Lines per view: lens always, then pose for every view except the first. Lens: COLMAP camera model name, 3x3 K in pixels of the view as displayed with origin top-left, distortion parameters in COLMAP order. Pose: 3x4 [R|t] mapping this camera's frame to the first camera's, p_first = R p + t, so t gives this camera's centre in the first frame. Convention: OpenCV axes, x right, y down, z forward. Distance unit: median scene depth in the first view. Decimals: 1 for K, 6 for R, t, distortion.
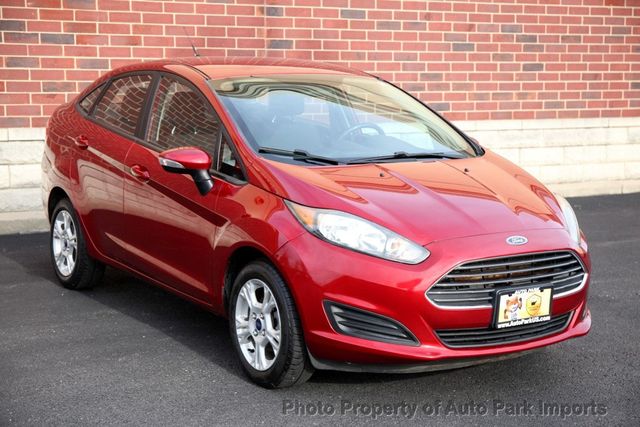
lens RADIAL K [[1112.8, 0, 318.7], [0, 1112.8, 217.6], [0, 0, 1]] dist [0.140212, 0.000000]
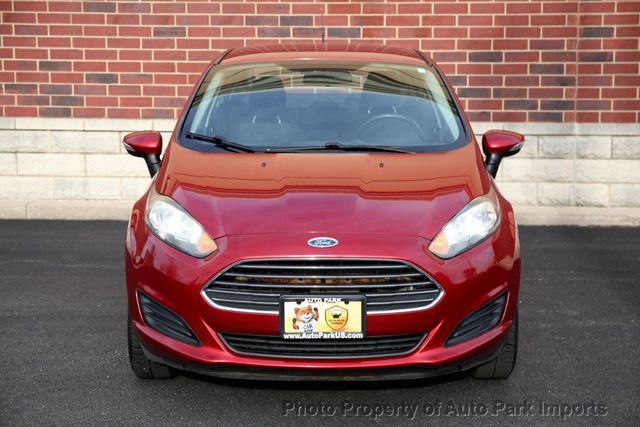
lens RADIAL K [[1178.9, 0, 320.1], [0, 1178.9, 210.8], [0, 0, 1]] dist [0.160412, 0.000000]
pose [[0.851686, 0.061891, -0.520385, 0.310511], [-0.069300, 0.997582, 0.005226, -0.004637], [0.519451, 0.031612, 0.853916, 0.094041]]
